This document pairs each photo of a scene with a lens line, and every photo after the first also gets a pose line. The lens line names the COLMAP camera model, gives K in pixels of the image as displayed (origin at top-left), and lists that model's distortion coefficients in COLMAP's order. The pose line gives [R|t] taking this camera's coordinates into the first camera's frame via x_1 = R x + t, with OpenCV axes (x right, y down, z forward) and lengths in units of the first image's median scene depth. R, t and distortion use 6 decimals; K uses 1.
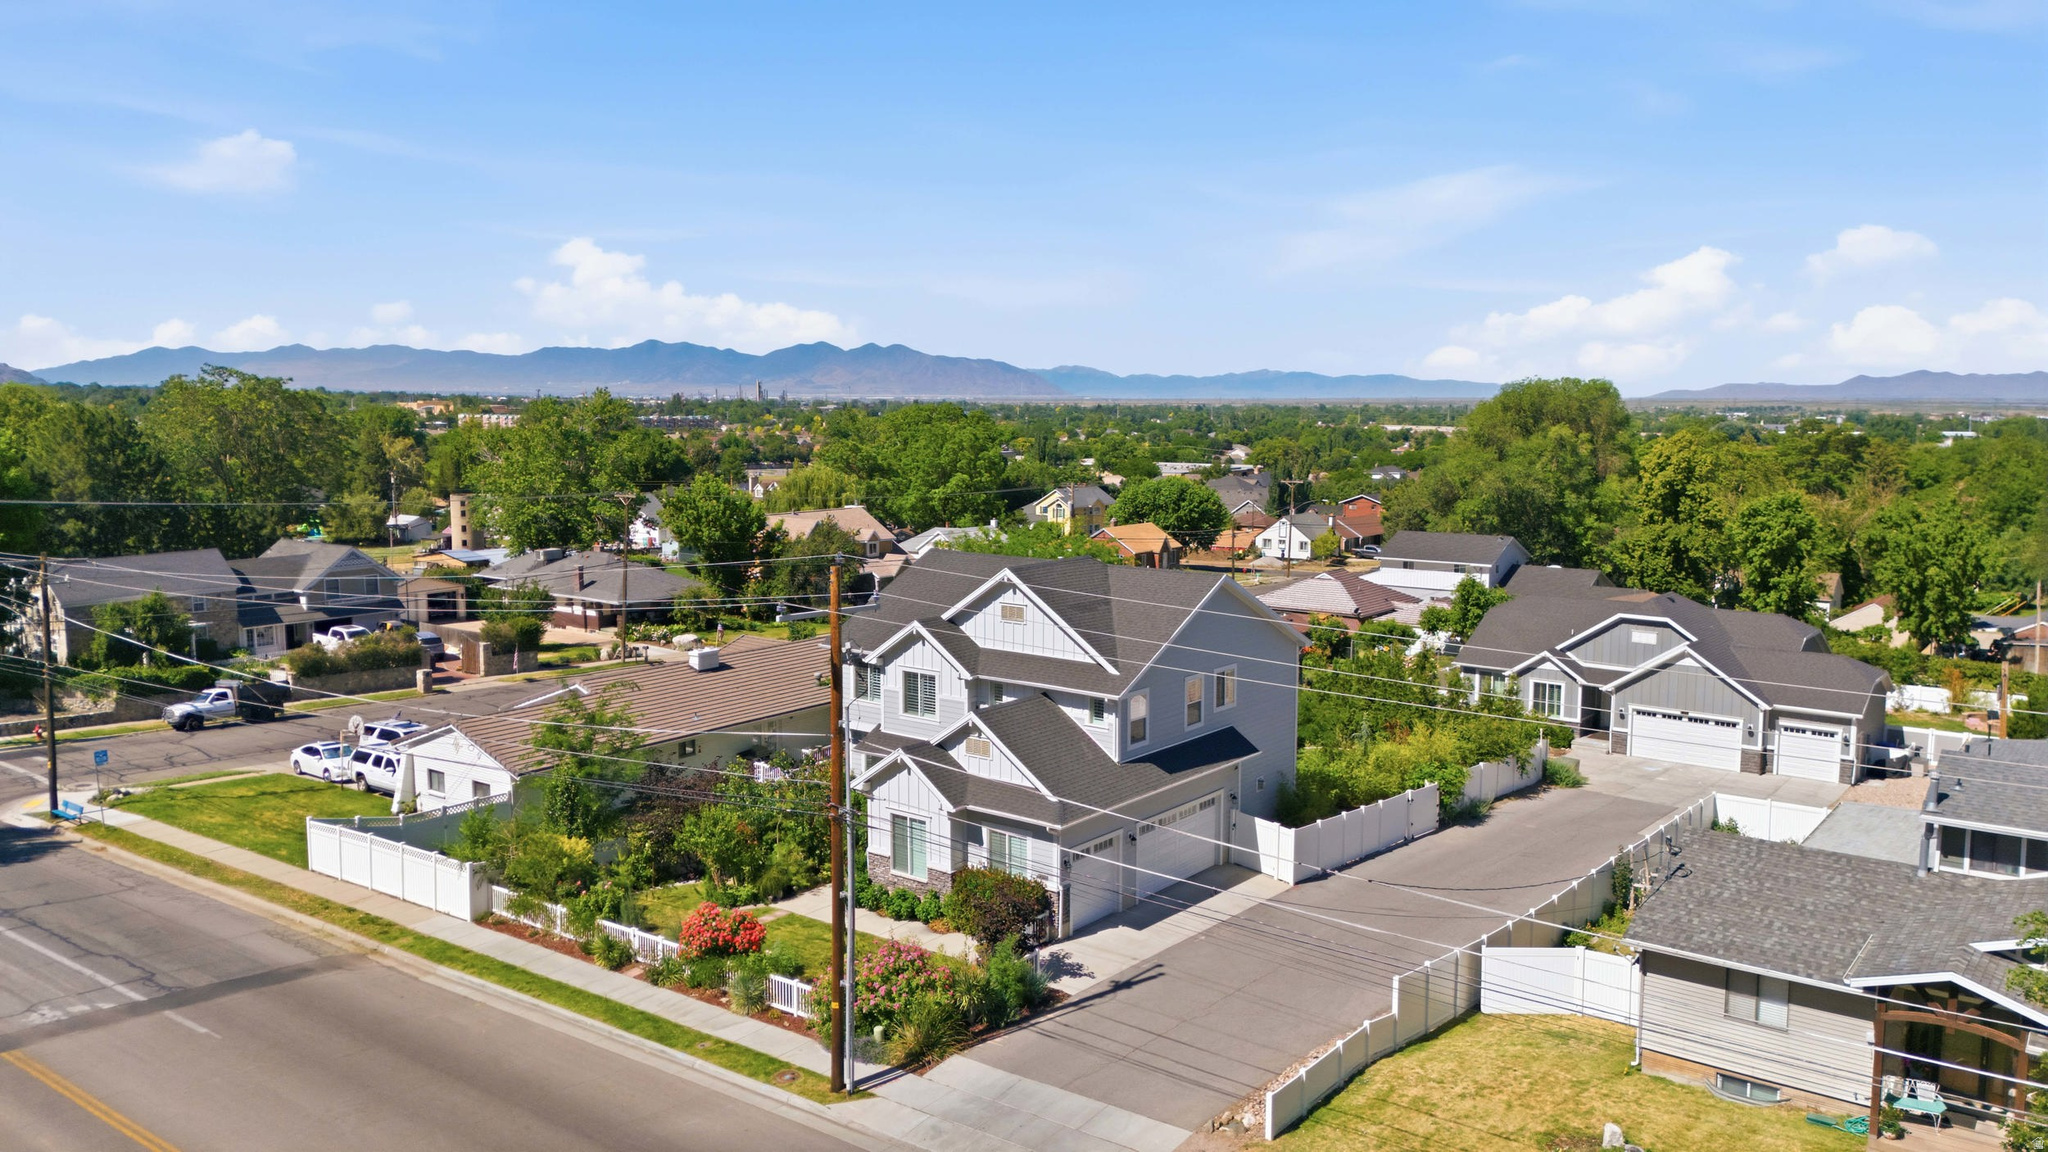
lens RADIAL K [[1496.2, 0, 1027.9], [0, 1496.2, 567.4], [0, 0, 1]] dist [0.084082, -0.074374]
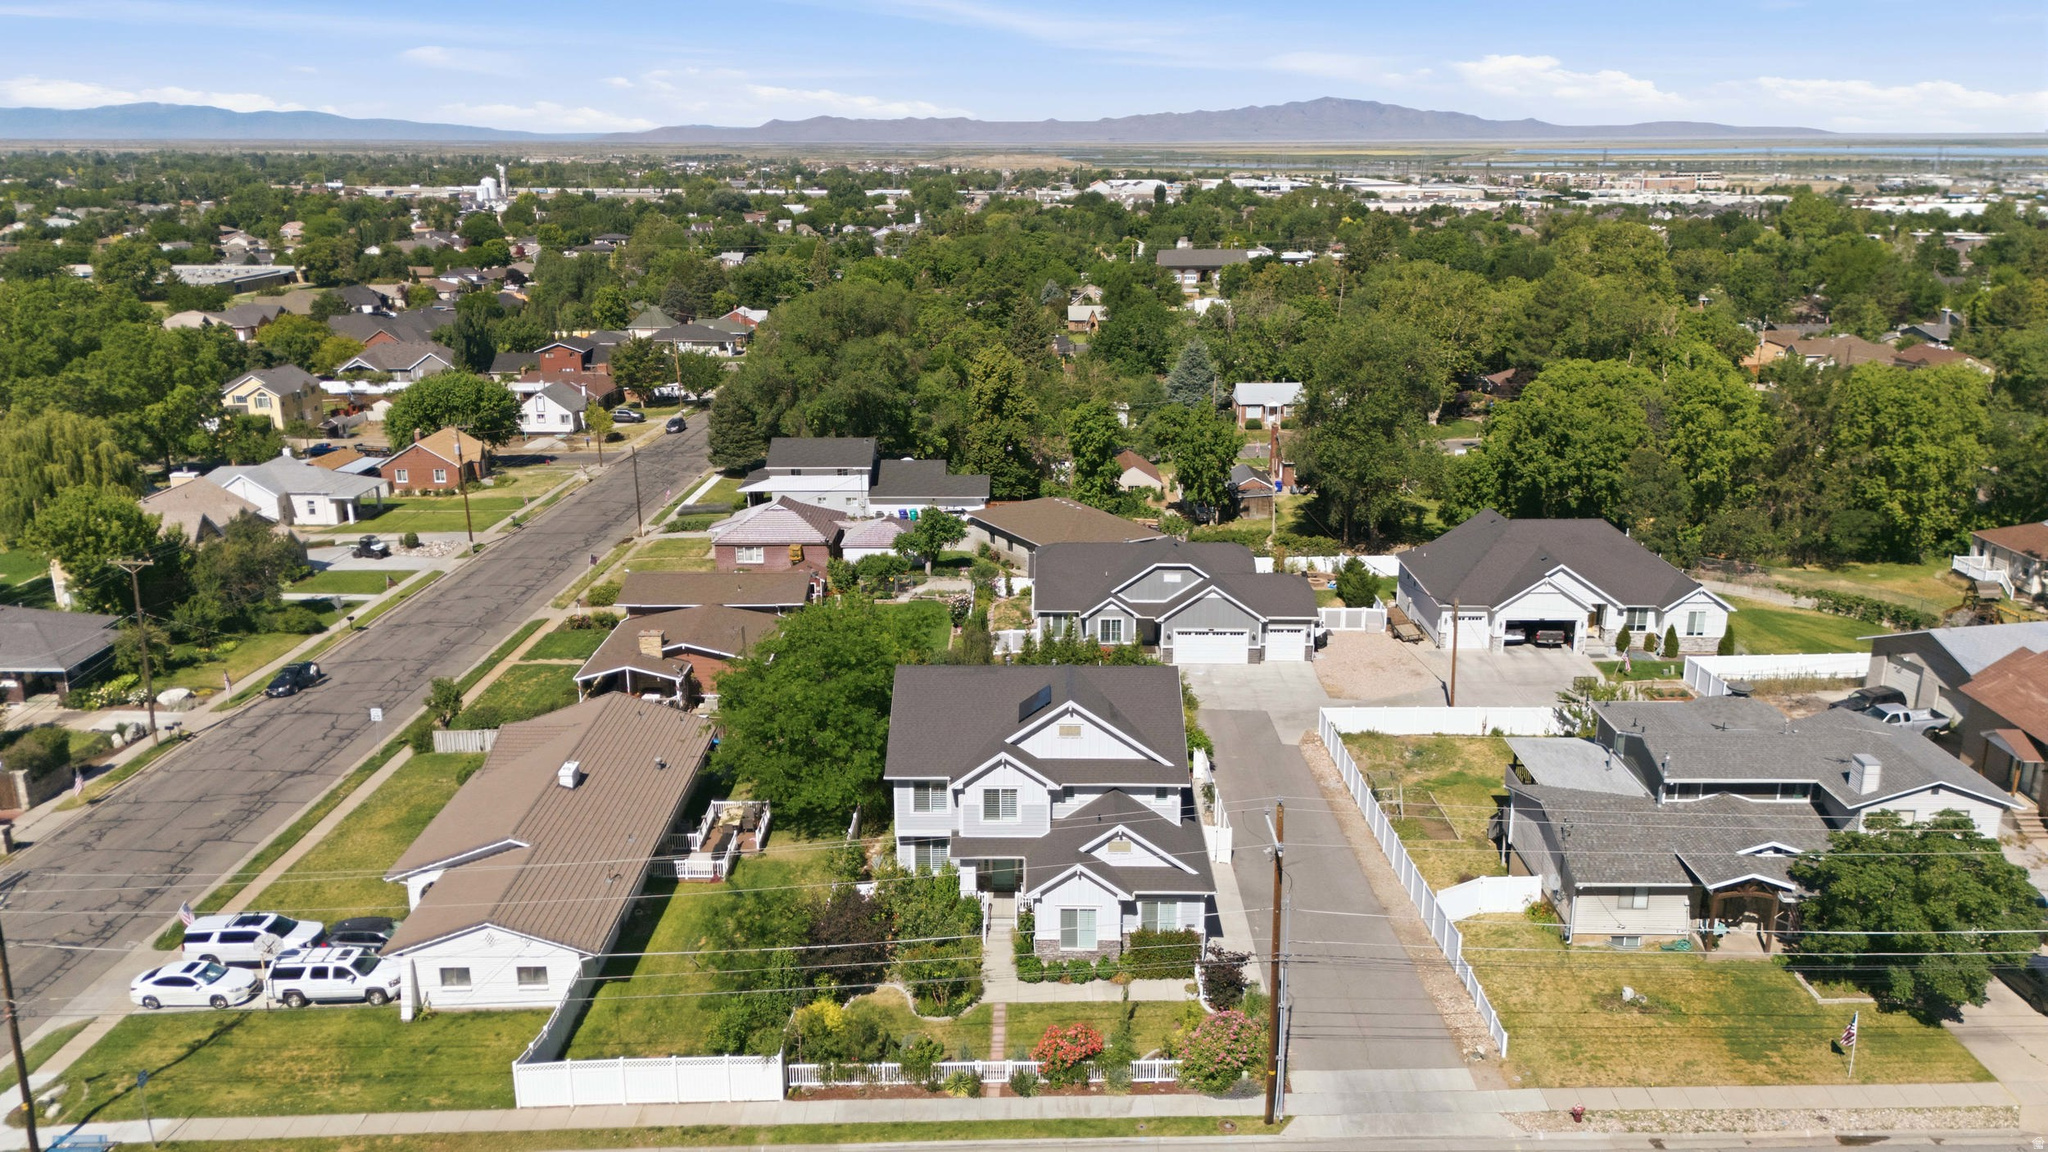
lens RADIAL K [[1496.2, 0, 1027.6], [0, 1496.2, 566.8], [0, 0, 1]] dist [0.084082, -0.074374]
pose [[0.793850, -0.170076, 0.583846, -0.775498], [0.073983, 0.979973, 0.184874, -0.353428], [-0.603596, -0.103568, 0.790535, -0.010078]]
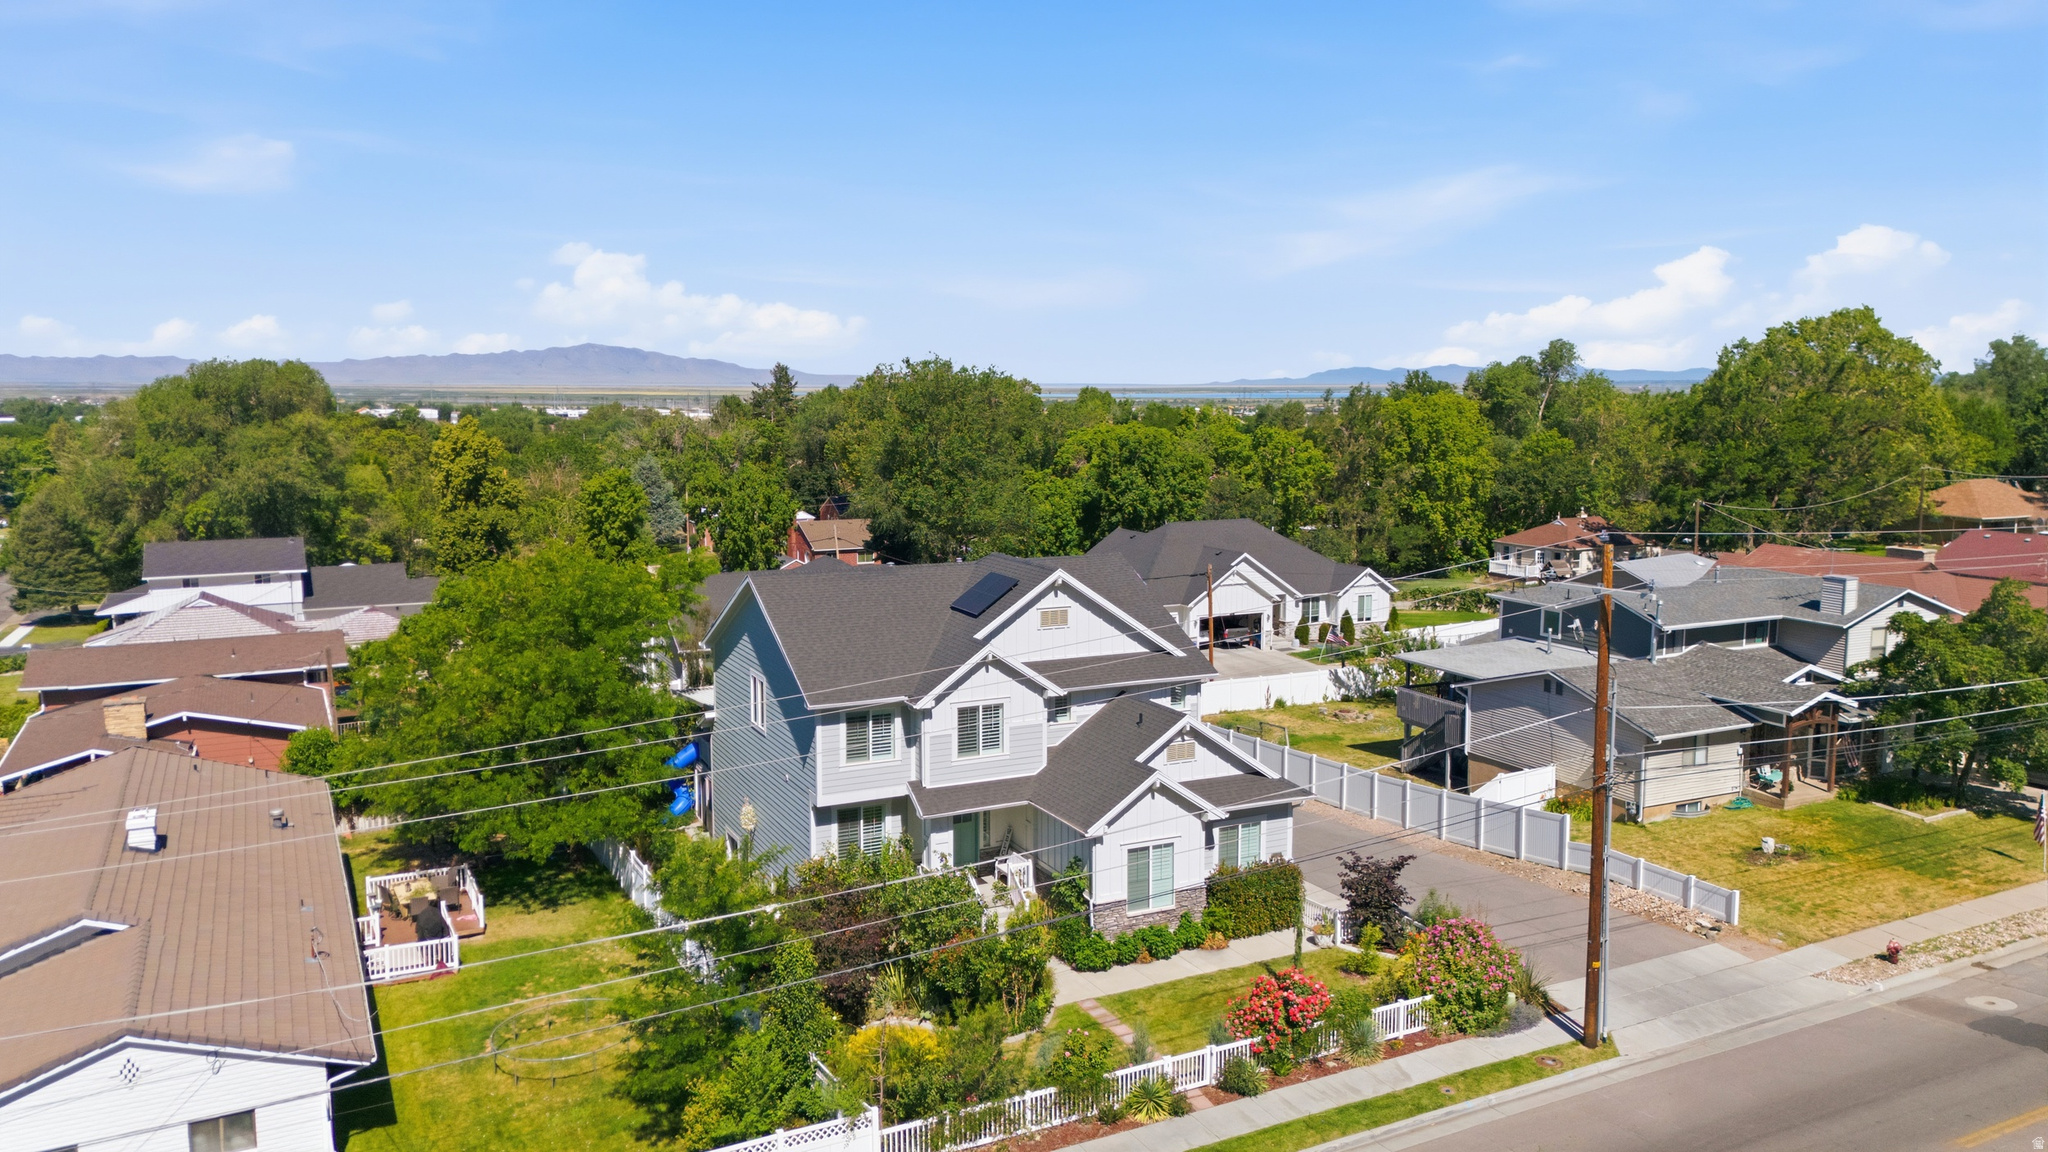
lens RADIAL K [[1496.2, 0, 1028.4], [0, 1496.2, 569.4], [0, 0, 1]] dist [0.084082, -0.074374]
pose [[0.435681, -0.114057, 0.892846, -0.822322], [0.103310, 0.991720, 0.076276, -0.069659], [-0.894153, 0.059008, 0.443857, 0.592298]]
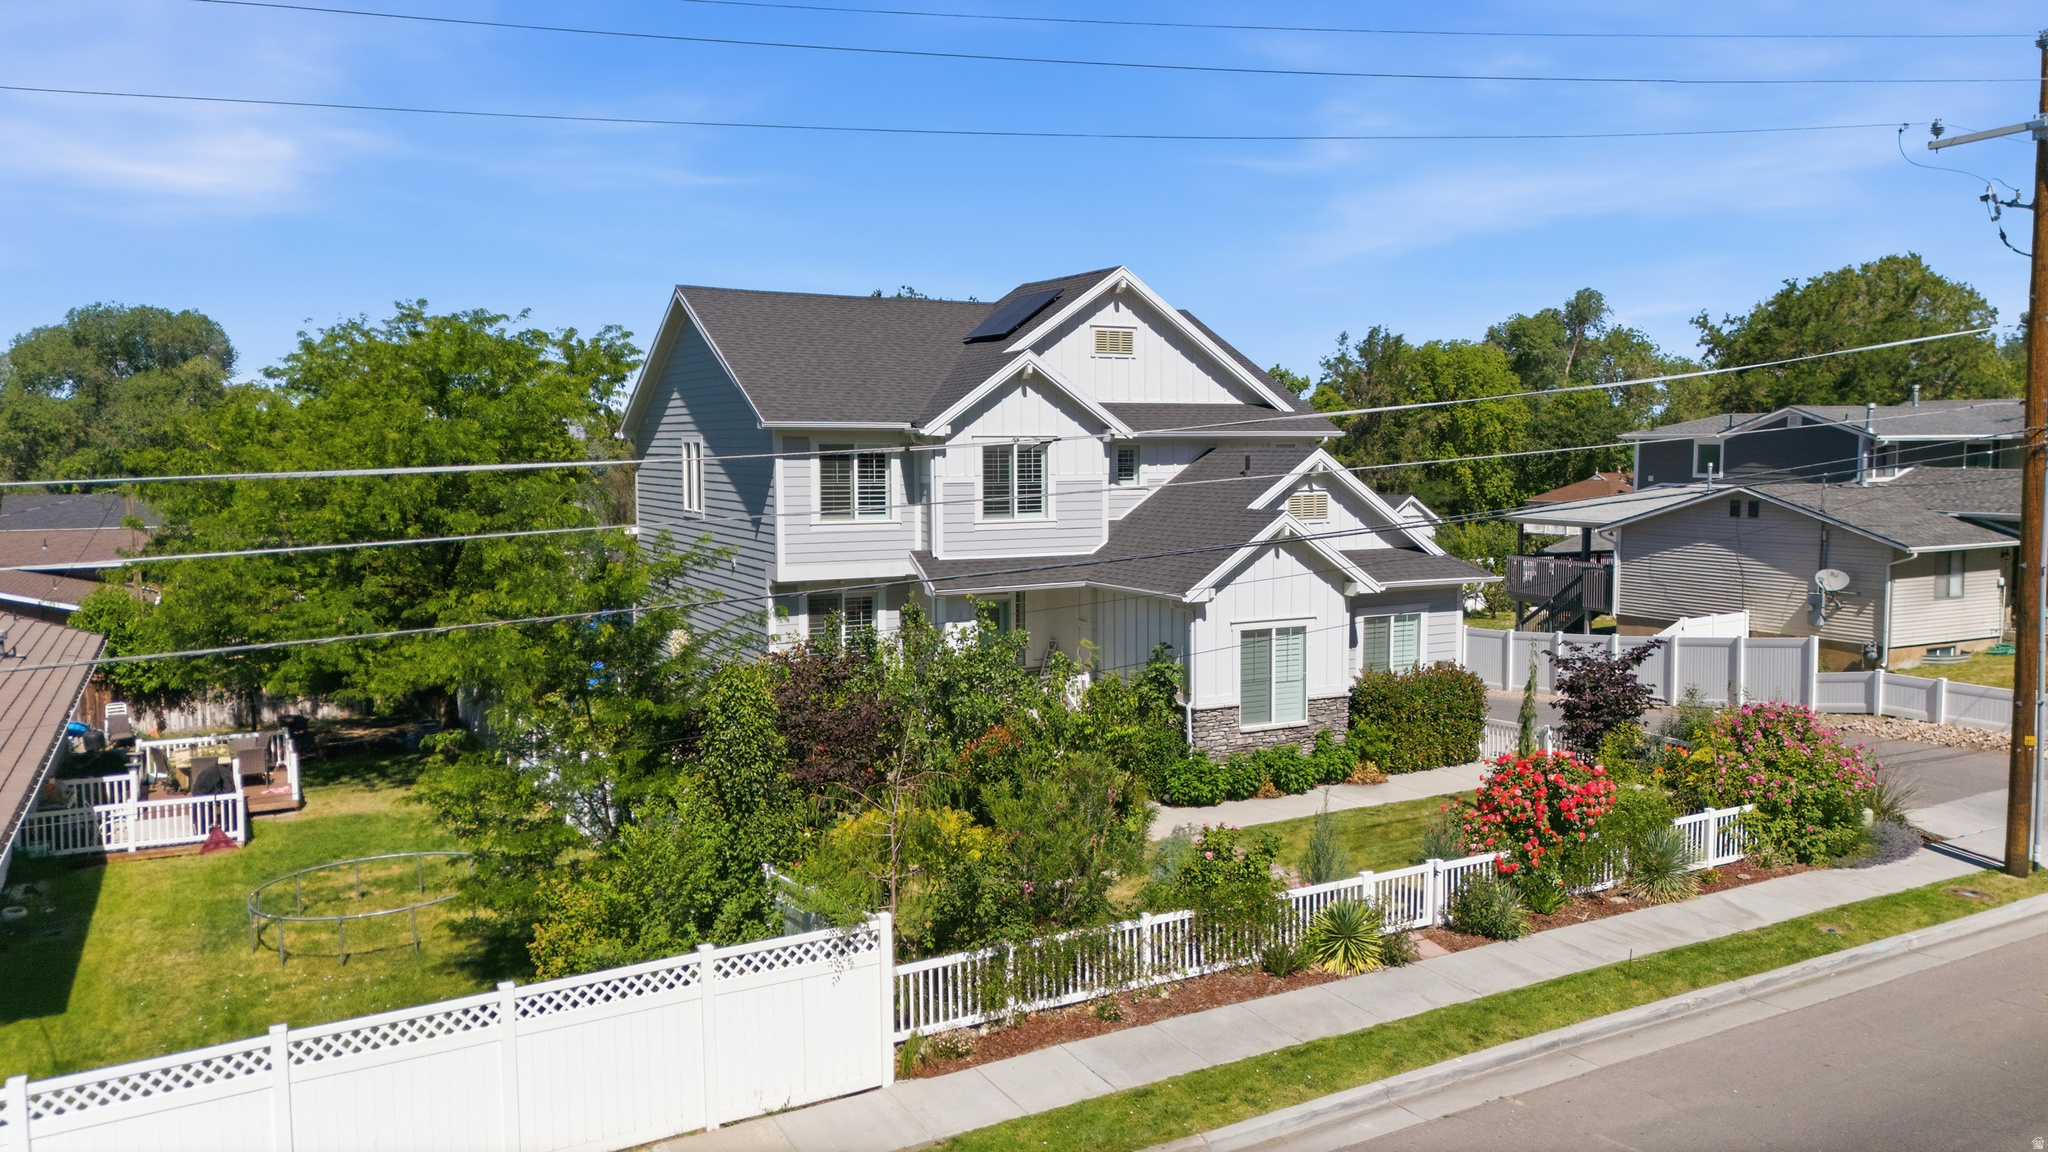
lens RADIAL K [[1496.2, 0, 1029.7], [0, 1496.2, 564.1], [0, 0, 1]] dist [0.084082, -0.074374]
pose [[0.411783, -0.077667, 0.907966, -0.613718], [0.107825, 0.993515, 0.036084, 0.097589], [-0.904880, 0.083043, 0.417487, 0.755225]]
